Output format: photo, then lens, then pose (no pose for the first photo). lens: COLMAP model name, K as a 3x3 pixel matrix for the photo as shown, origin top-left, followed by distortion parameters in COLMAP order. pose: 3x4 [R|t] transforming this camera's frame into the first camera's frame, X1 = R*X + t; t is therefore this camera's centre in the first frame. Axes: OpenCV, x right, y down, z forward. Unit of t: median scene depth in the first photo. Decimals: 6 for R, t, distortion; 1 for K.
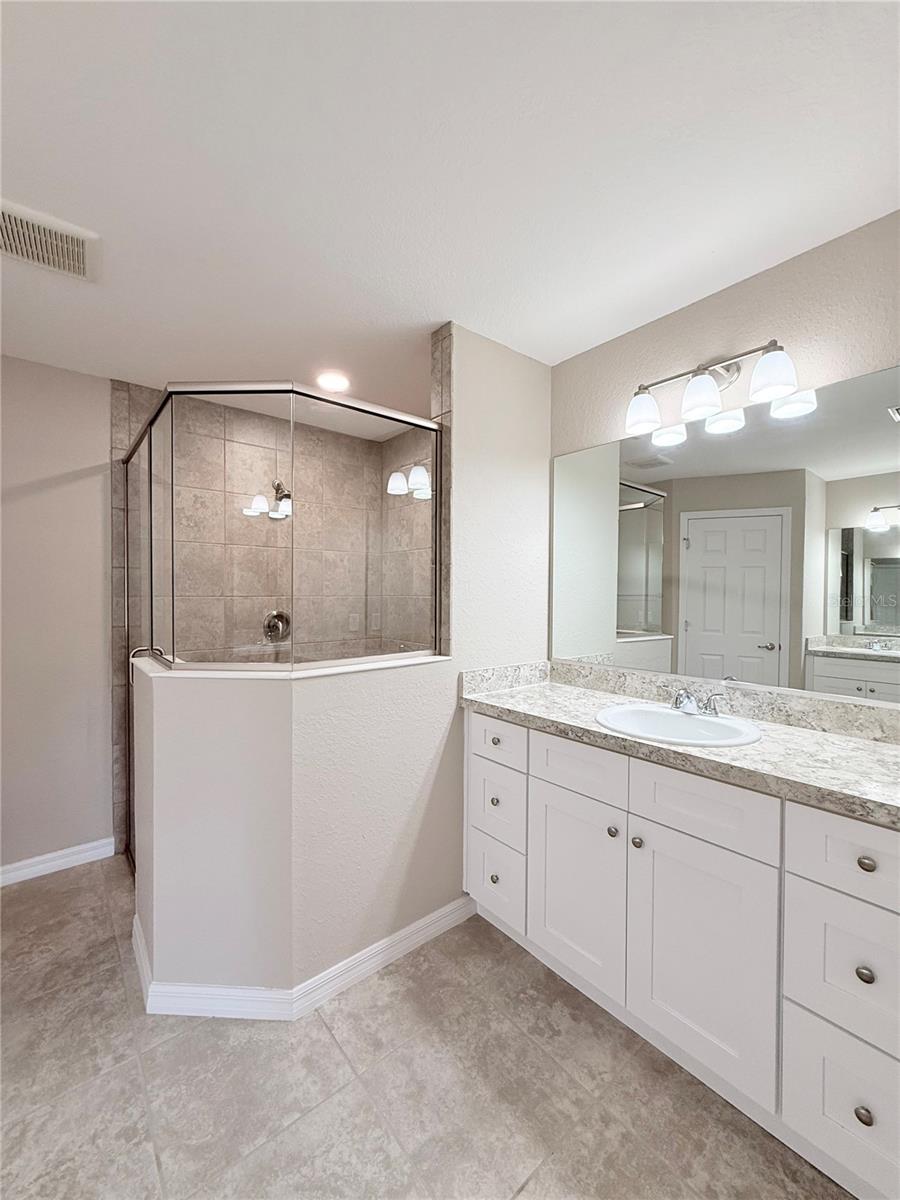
lens RADIAL K [[480.3, 0, 451.1], [0, 480.3, 598.1], [0, 0, 1]] dist [0.000259, 0.000015]
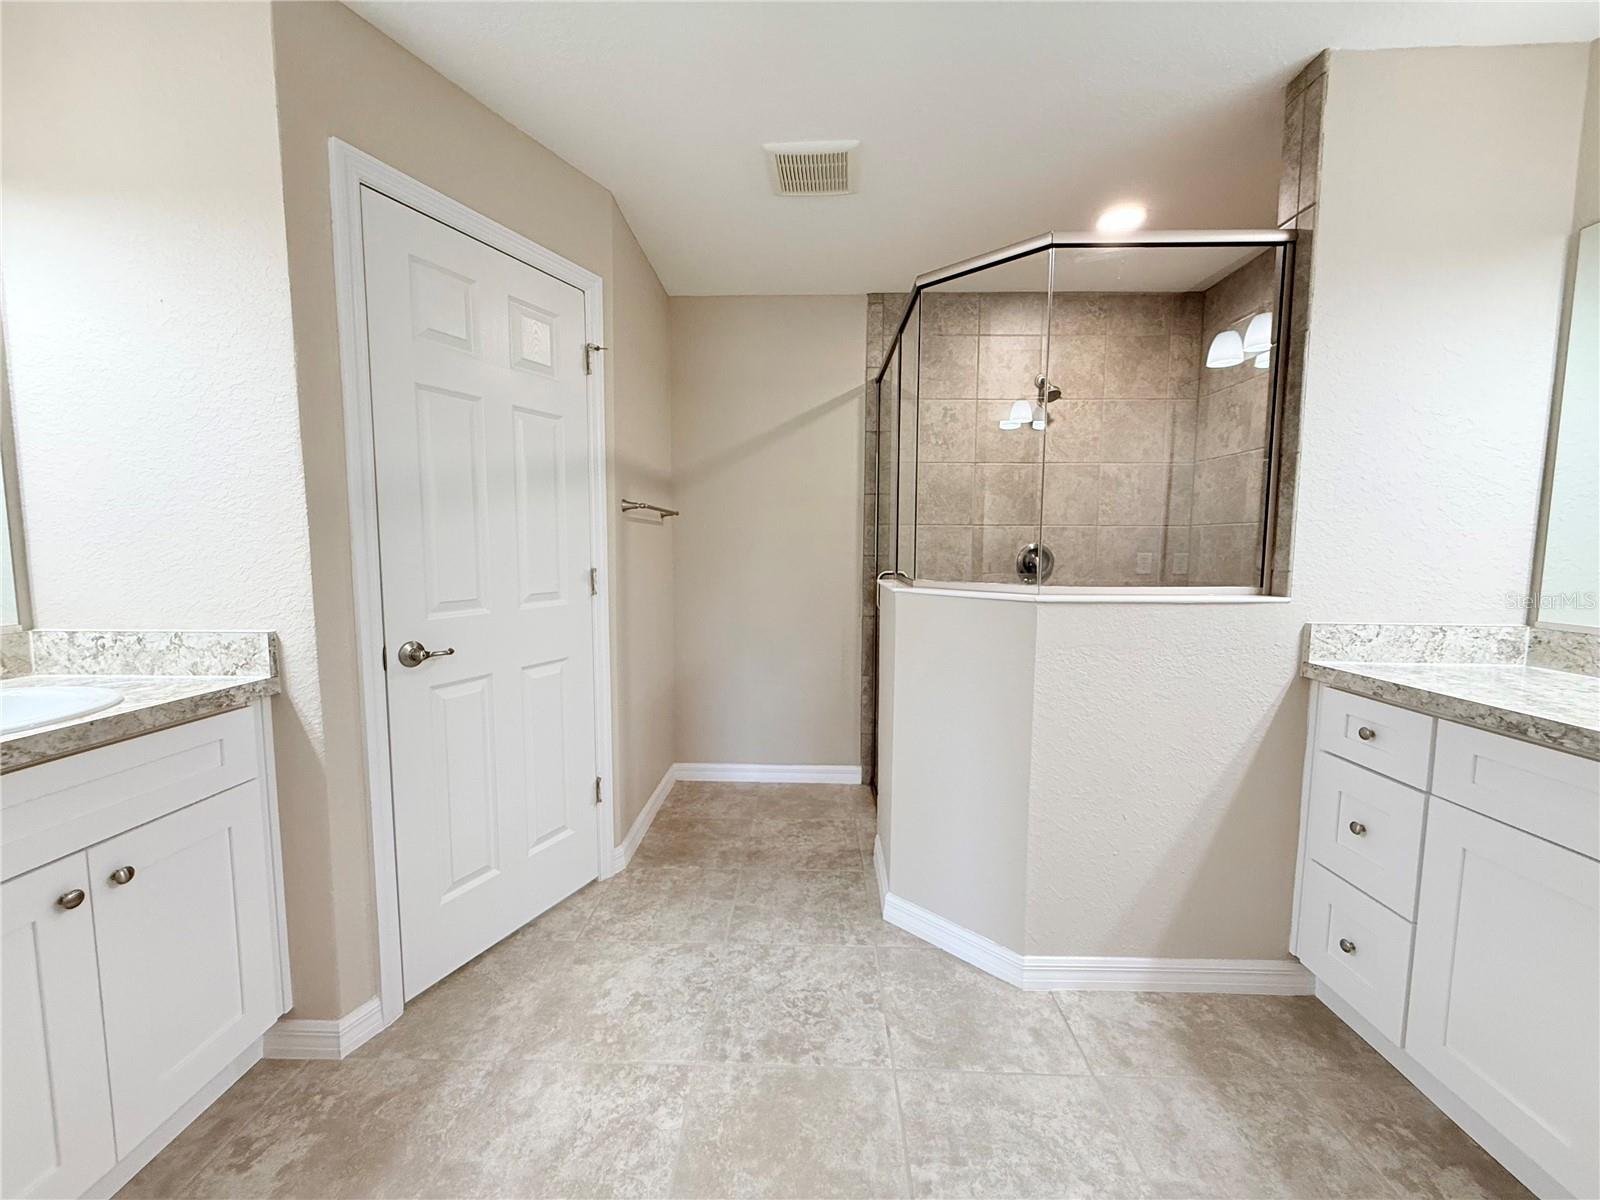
lens RADIAL K [[640.4, 0, 797.7], [0, 640.4, 598.6], [0, 0, 1]] dist [0.000259, 0.000015]
pose [[0.751106, 0.057660, -0.657659, 0.069469], [-0.010851, 0.997122, 0.075028, 0.064435], [0.660092, -0.049218, 0.749570, -0.087544]]
